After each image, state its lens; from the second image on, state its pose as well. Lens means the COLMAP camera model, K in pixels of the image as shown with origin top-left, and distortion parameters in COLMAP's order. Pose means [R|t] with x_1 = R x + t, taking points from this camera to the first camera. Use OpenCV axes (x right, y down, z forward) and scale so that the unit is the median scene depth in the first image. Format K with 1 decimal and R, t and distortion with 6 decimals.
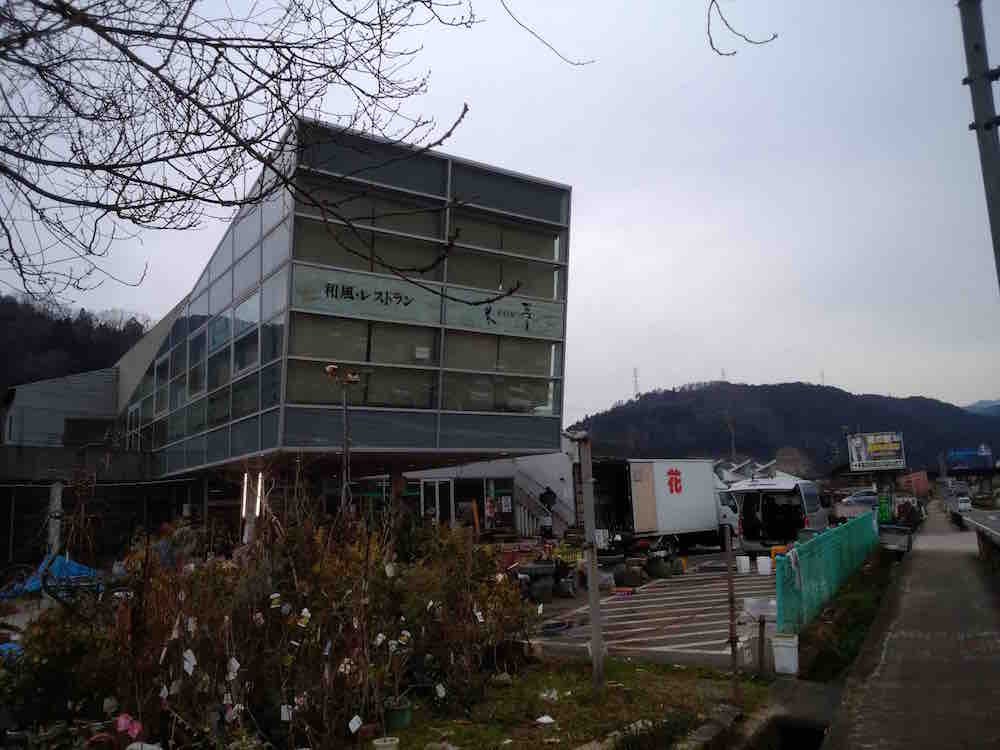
lens RADIAL K [[746.8, 0, 500.0], [0, 746.8, 375.0], [0, 0, 1]] dist [0.077492, -0.139211]
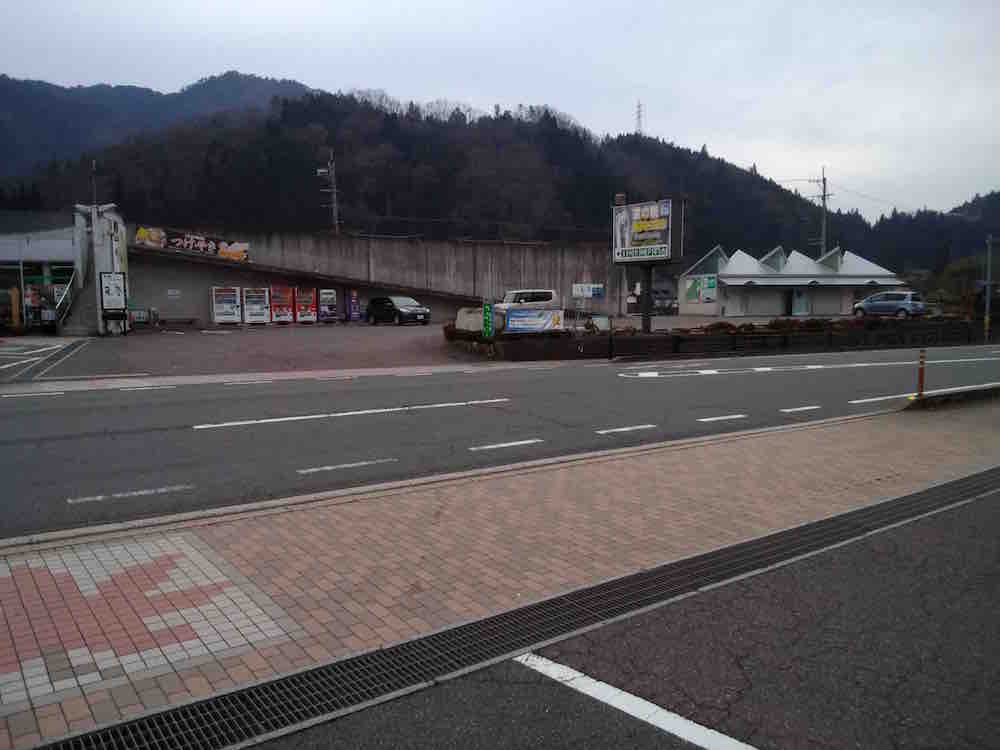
lens RADIAL K [[746.8, 0, 500.0], [0, 746.8, 375.0], [0, 0, 1]] dist [0.077492, -0.139211]
pose [[0.893752, 0.083331, -0.440752, 0.677776], [0.042658, 0.962349, 0.268450, 0.040543], [0.446528, -0.258729, 0.856547, 0.355559]]
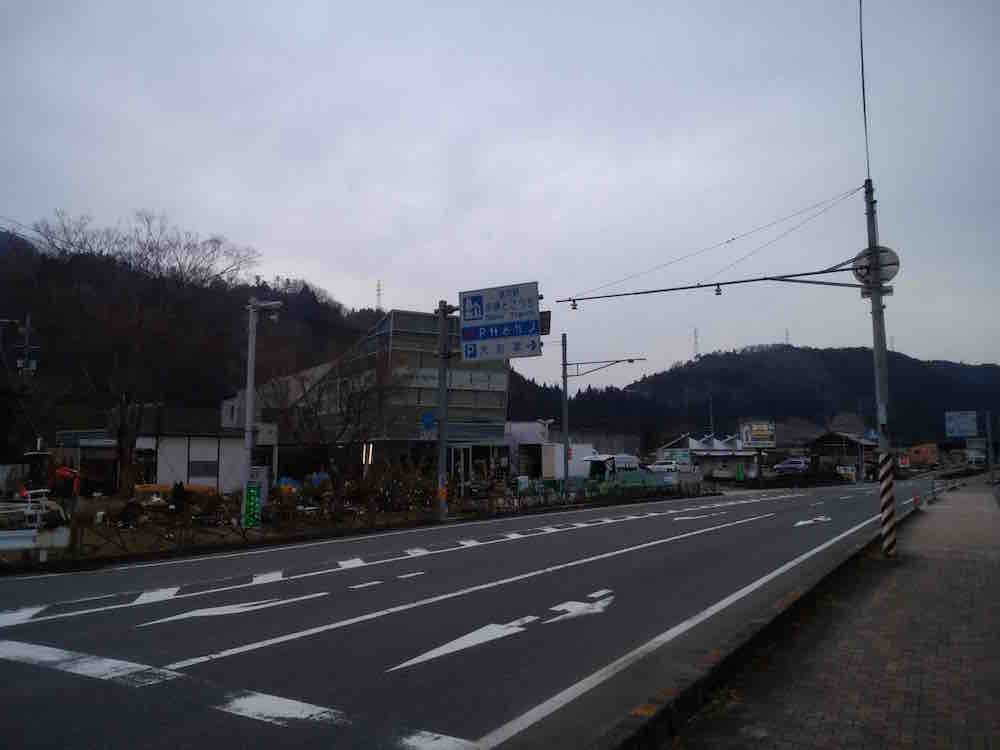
lens RADIAL K [[746.8, 0, 500.0], [0, 746.8, 375.0], [0, 0, 1]] dist [0.077492, -0.139211]
pose [[0.996142, 0.026949, -0.083518, 0.107849], [-0.021776, 0.997824, 0.062236, -0.099554], [0.085014, -0.060177, 0.994561, -0.520785]]
